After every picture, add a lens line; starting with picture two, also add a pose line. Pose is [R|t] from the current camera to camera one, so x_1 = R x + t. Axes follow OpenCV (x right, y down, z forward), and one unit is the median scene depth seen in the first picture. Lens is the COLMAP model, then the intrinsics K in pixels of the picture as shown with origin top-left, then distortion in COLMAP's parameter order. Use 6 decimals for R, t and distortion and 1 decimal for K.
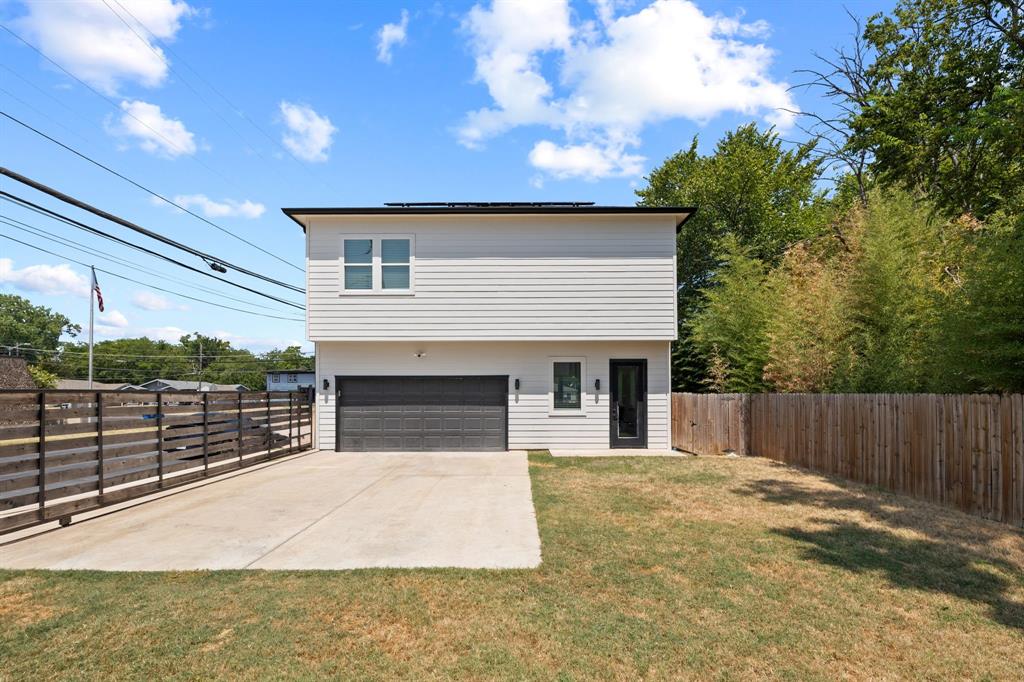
lens RADIAL K [[436.4, 0, 514.9], [0, 436.4, 391.5], [0, 0, 1]] dist [0.000494, -0.000360]
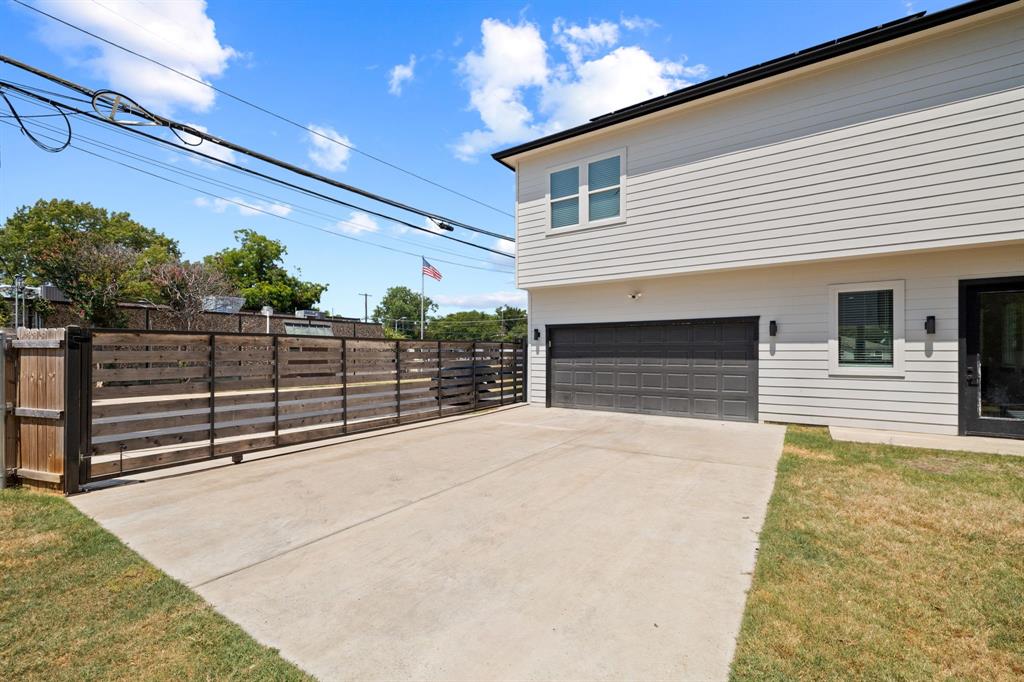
lens RADIAL K [[436.4, 0, 510.6], [0, 436.4, 351.6], [0, 0, 1]] dist [0.000494, -0.000360]
pose [[0.838637, 0.001551, -0.544689, 0.034210], [0.003230, 0.999964, 0.007821, 0.014155], [0.544681, -0.008319, 0.838602, 0.194377]]
